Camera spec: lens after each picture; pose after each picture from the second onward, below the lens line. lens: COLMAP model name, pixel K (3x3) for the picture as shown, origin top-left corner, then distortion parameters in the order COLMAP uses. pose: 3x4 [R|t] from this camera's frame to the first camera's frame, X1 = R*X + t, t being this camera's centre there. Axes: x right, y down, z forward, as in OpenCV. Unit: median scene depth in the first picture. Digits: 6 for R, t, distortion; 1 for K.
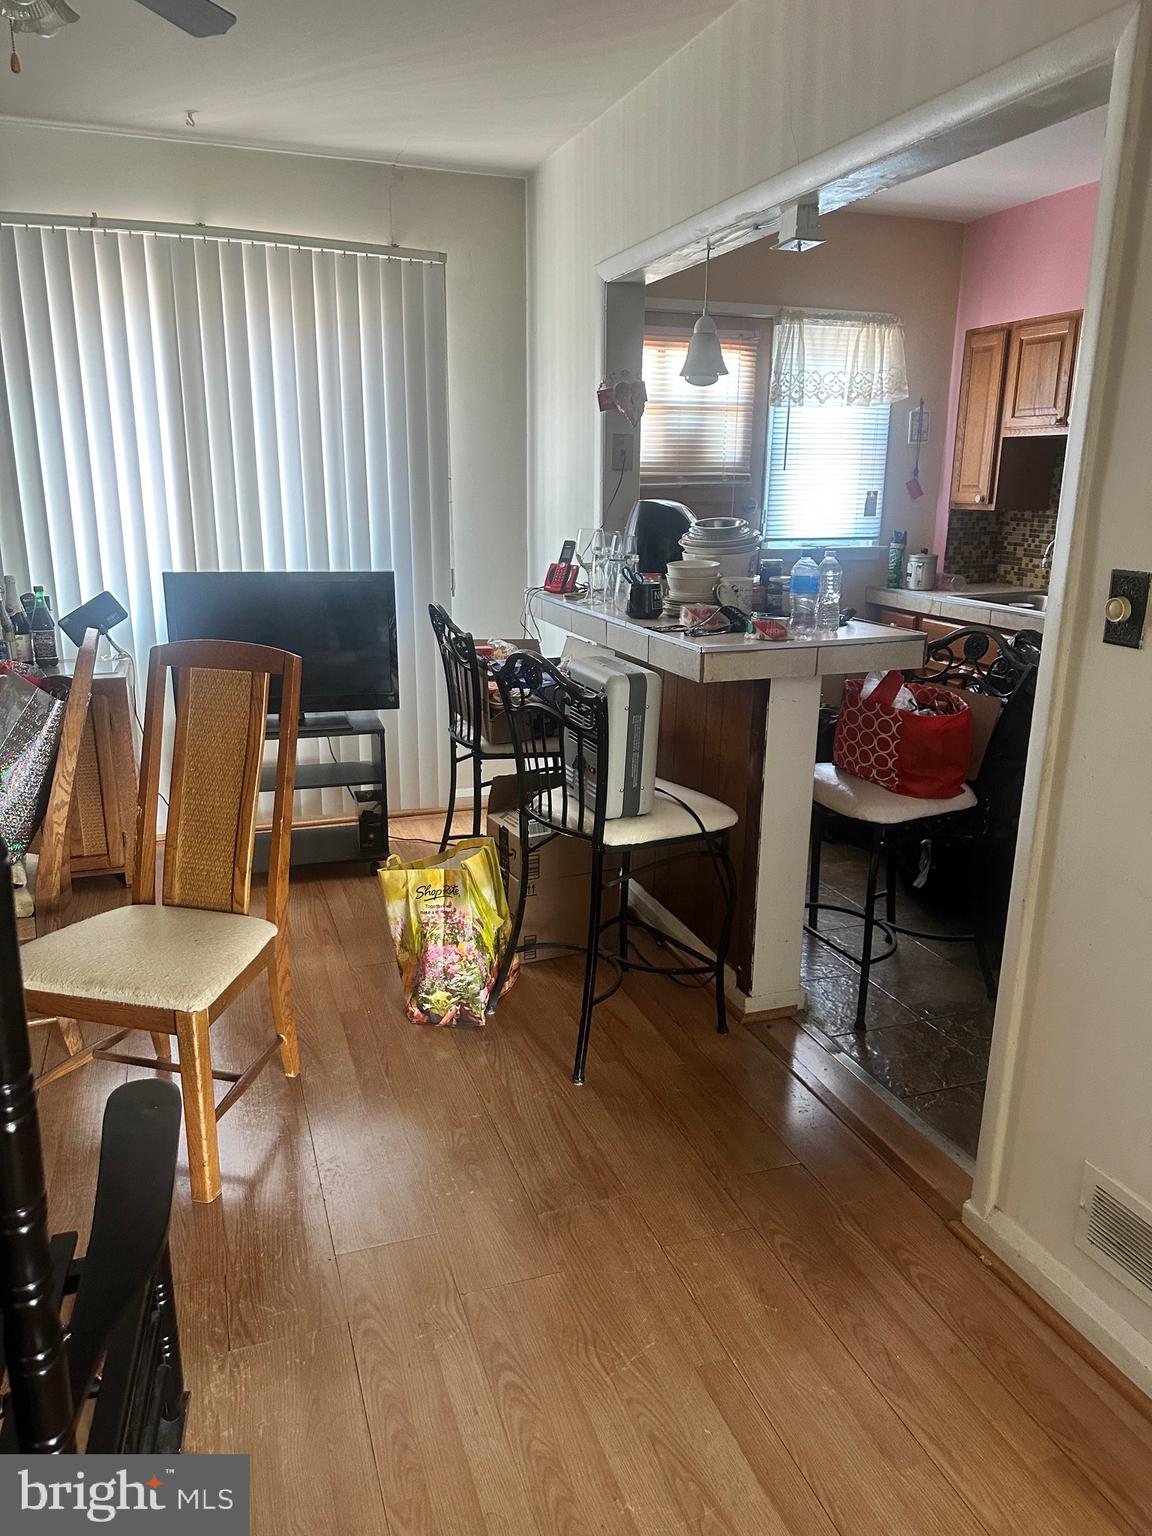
lens RADIAL K [[1088.9, 0, 582.5], [0, 1088.9, 787.8], [0, 0, 1]] dist [0.106844, -0.198541]
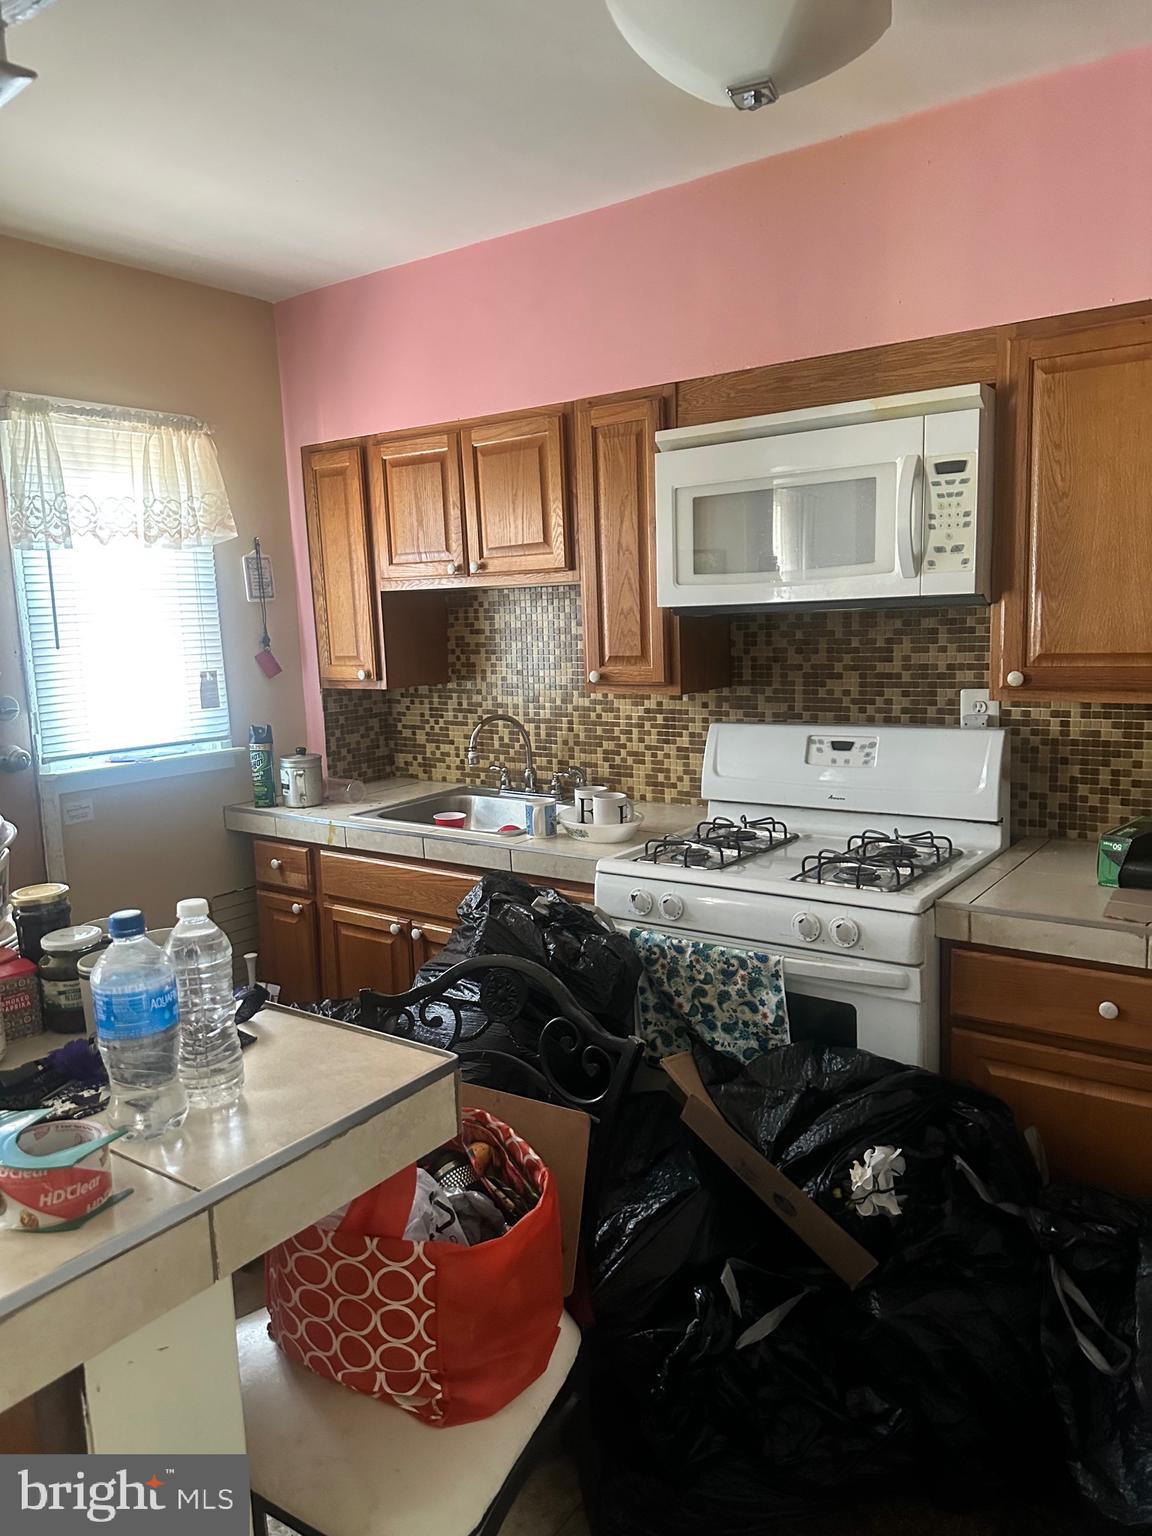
lens RADIAL K [[1088.9, 0, 582.5], [0, 1088.9, 787.8], [0, 0, 1]] dist [0.106844, -0.198541]
pose [[0.824079, -0.126536, 0.552161, 0.075151], [0.191529, 0.979567, -0.061368, -0.119469], [-0.533114, 0.156327, 0.831476, 0.345702]]
